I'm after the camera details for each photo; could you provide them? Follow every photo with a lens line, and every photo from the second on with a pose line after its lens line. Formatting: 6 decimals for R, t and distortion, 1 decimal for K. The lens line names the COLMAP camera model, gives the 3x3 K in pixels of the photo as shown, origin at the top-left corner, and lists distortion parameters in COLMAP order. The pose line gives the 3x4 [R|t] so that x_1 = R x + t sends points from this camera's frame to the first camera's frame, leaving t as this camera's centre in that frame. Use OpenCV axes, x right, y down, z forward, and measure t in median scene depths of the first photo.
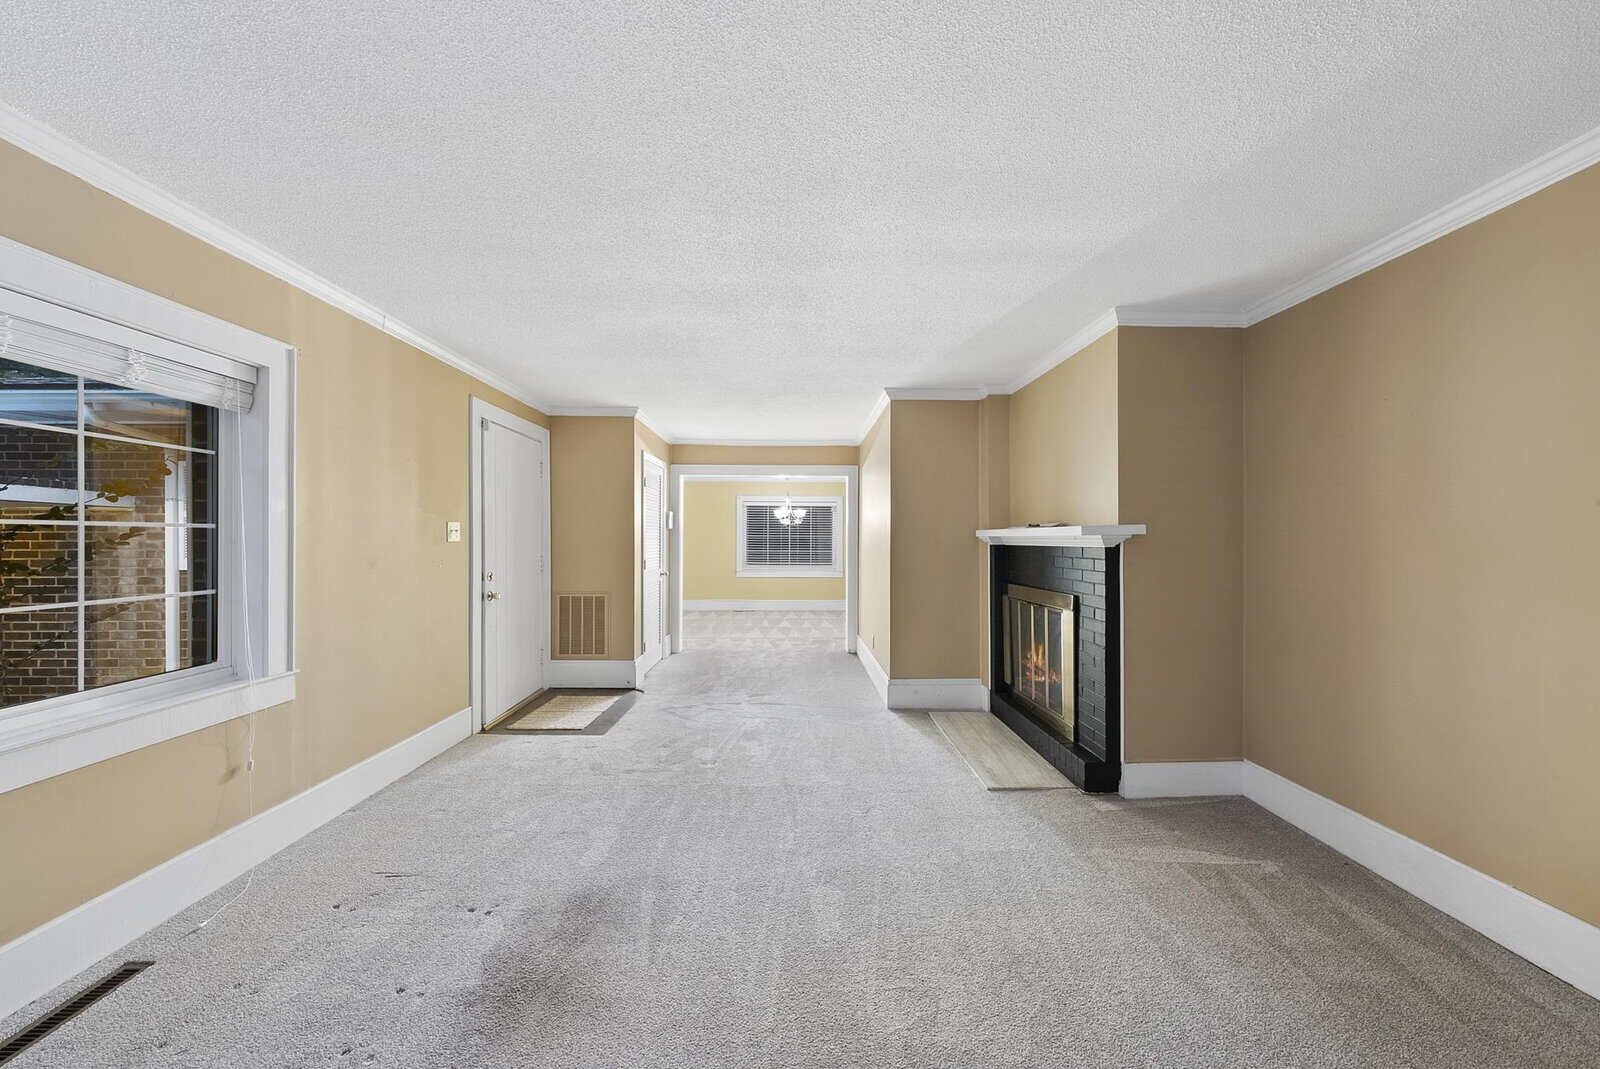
lens RADIAL K [[703.9, 0, 800.1], [0, 703.9, 536.2], [0, 0, 1]] dist [0.000004, 0.000003]
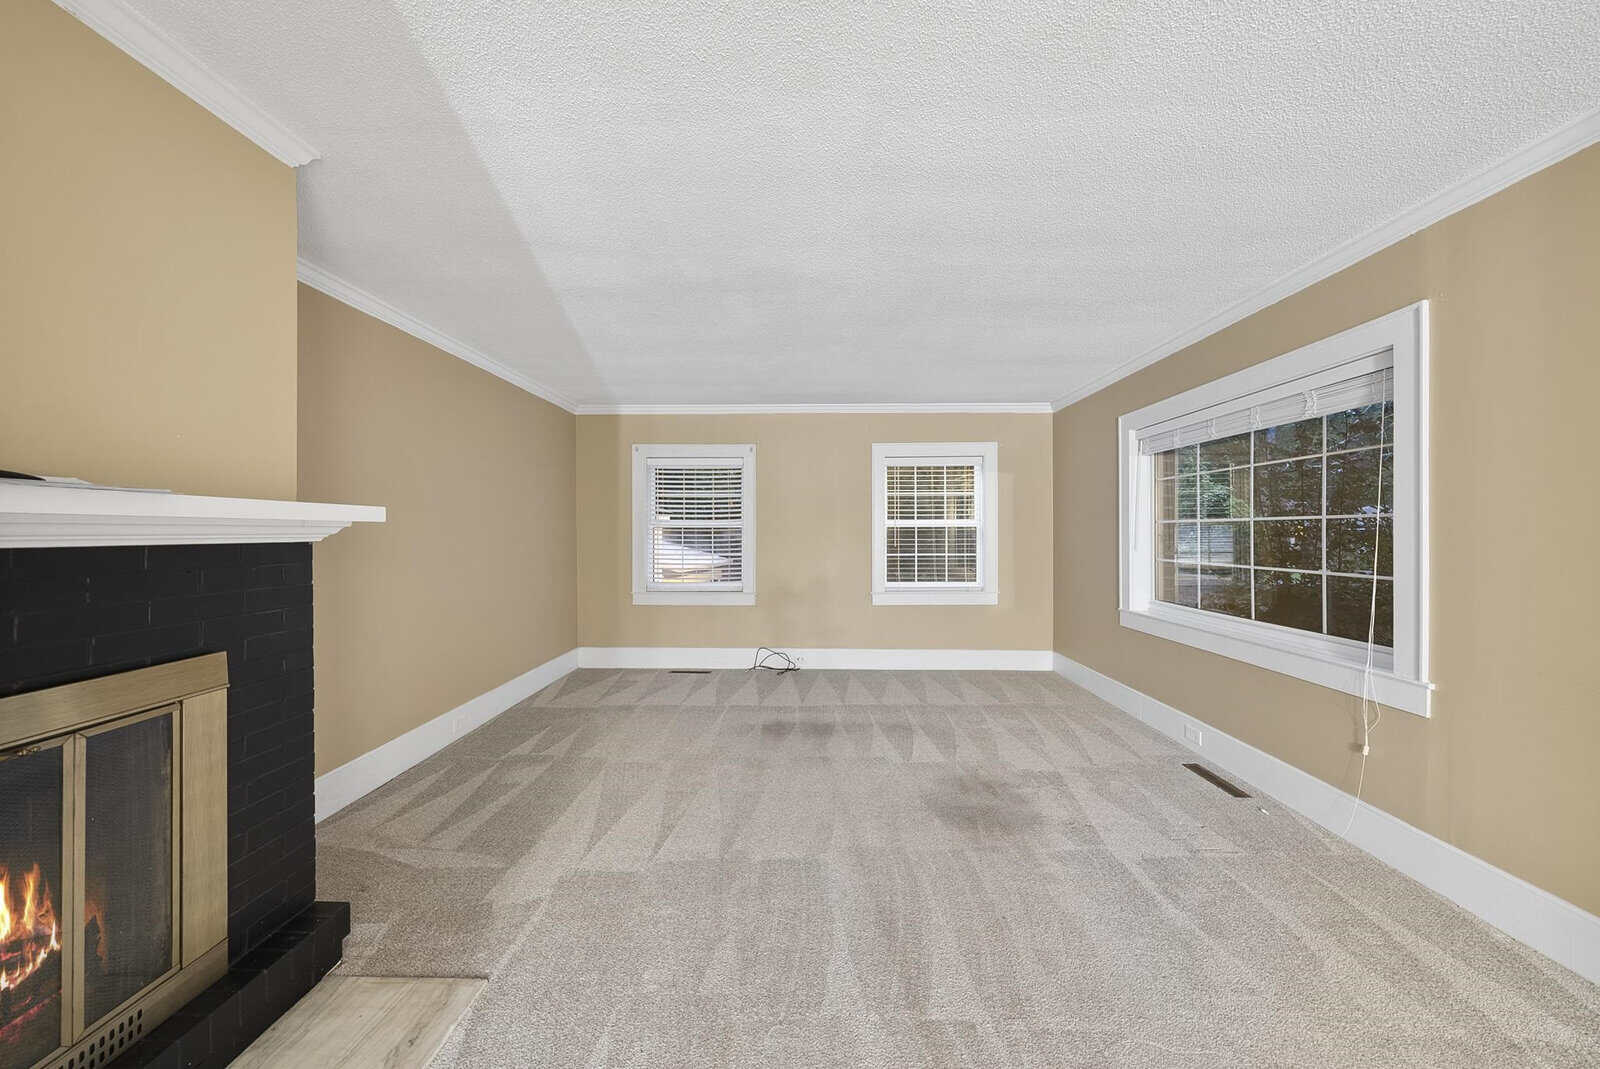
lens RADIAL K [[703.9, 0, 799.6], [0, 703.9, 531.8], [0, 0, 1]] dist [0.000004, 0.000003]
pose [[-0.999520, 0.000677, 0.030972, 0.005832], [0.000630, 0.999999, -0.001528, 0.010474], [-0.030973, -0.001508, -0.999519, 1.938149]]
